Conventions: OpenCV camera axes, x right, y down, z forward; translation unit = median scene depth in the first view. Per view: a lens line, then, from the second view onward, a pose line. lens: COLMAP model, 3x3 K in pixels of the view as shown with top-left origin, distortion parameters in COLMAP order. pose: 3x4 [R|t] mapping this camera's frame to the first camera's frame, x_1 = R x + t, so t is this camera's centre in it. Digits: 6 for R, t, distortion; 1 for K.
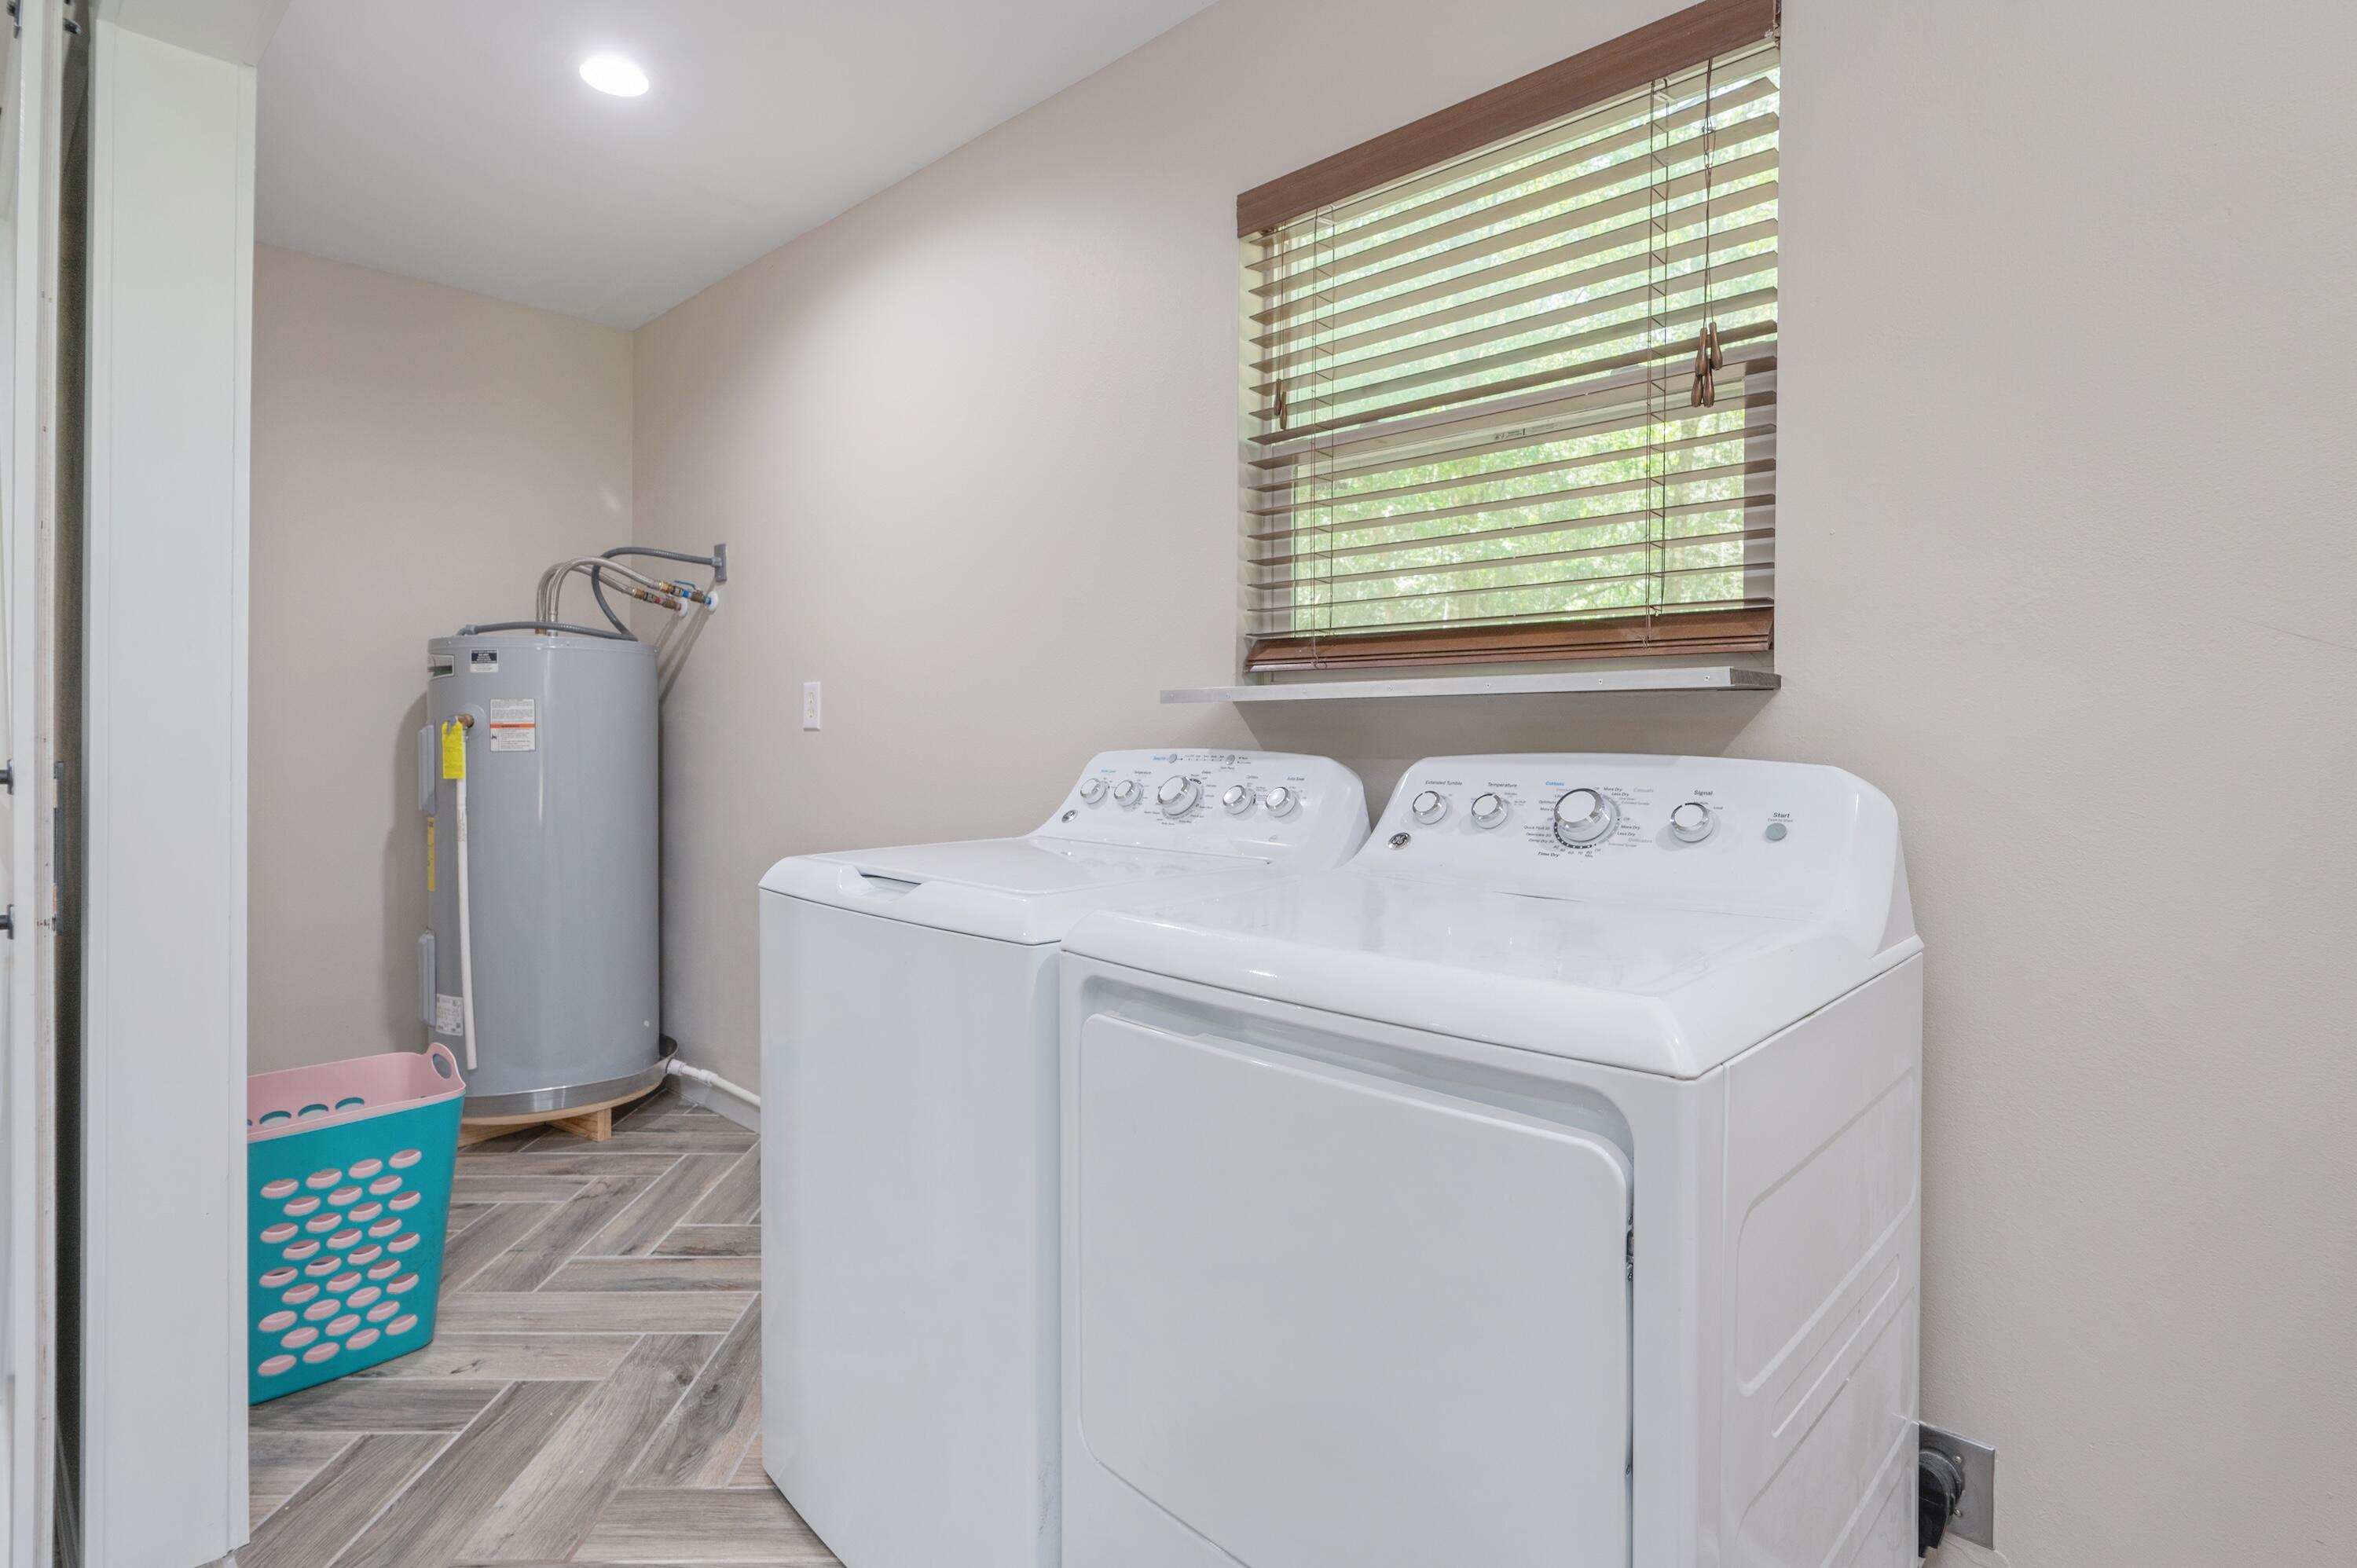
lens RADIAL K [[1162.2, 0, 1169.4], [0, 1162.2, 713.8], [0, 0, 1]] dist [-0.003471, -0.000038]
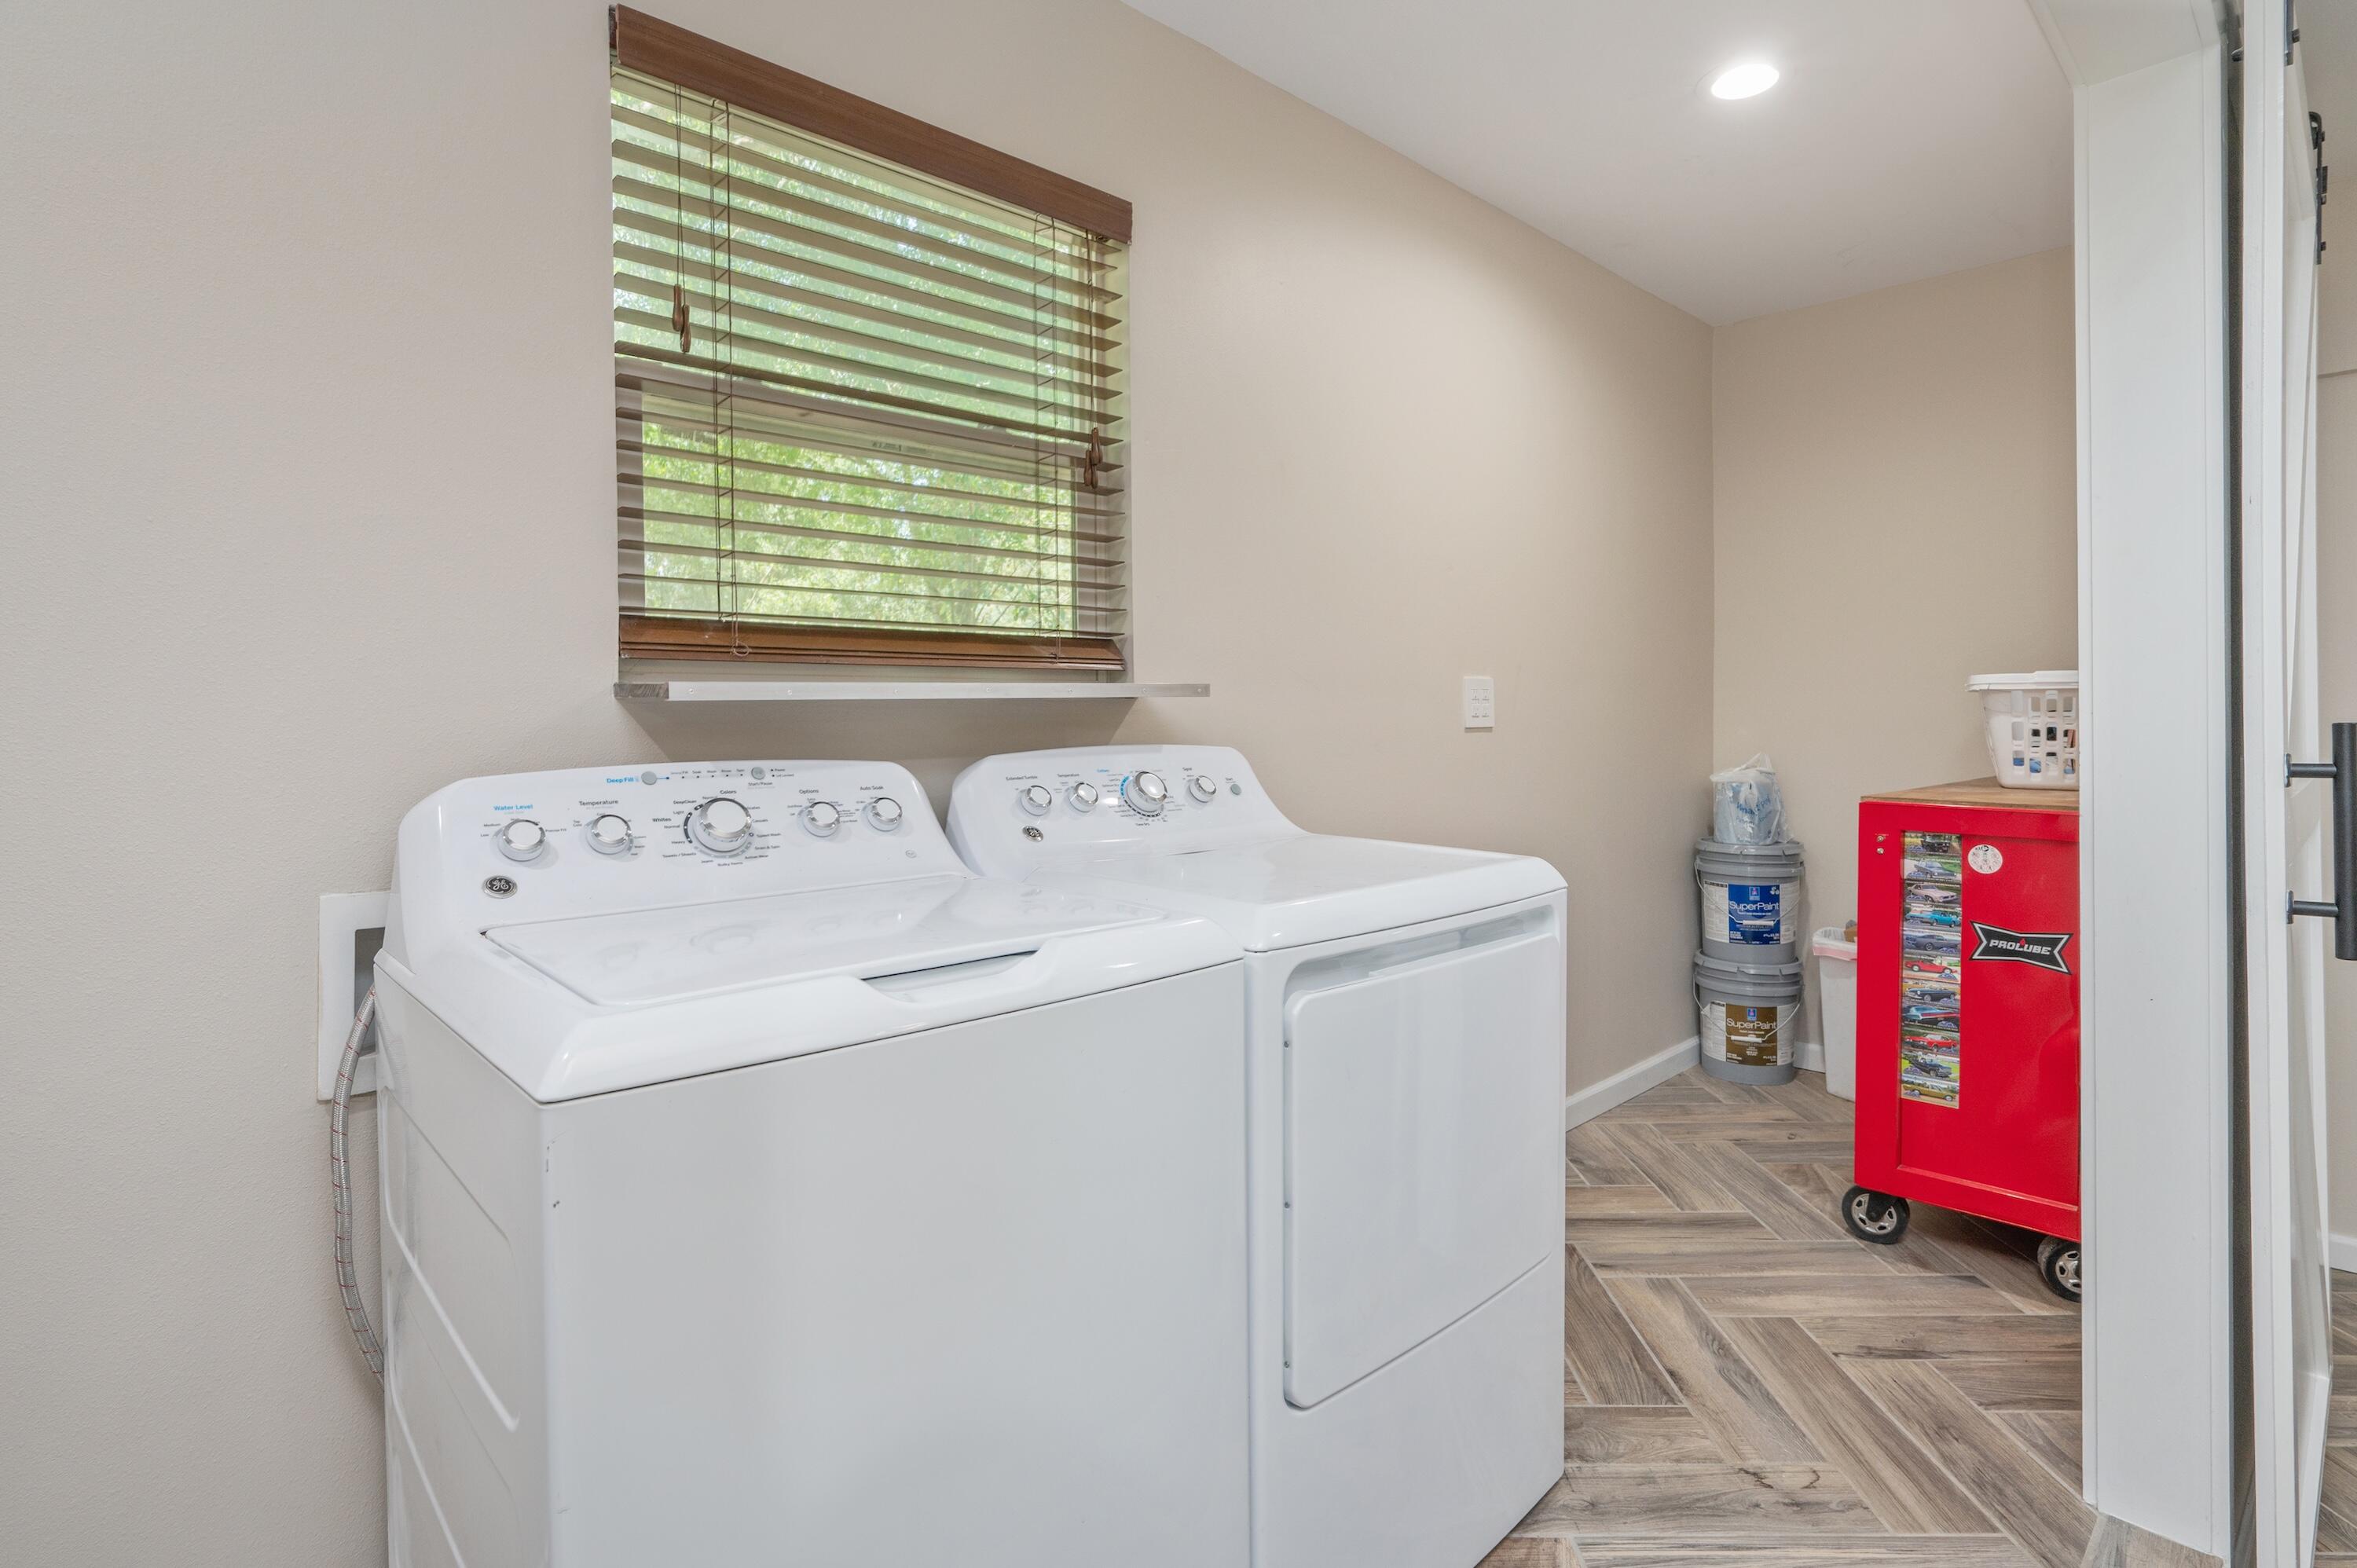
lens RADIAL K [[1162.2, 0, 1174.8], [0, 1162.2, 721.9], [0, 0, 1]] dist [-0.003471, -0.000038]
pose [[0.034973, -0.000969, 0.999388, -0.713672], [0.011290, 0.999936, 0.000574, 0.007484], [-0.999324, 0.011263, 0.034982, 0.687342]]
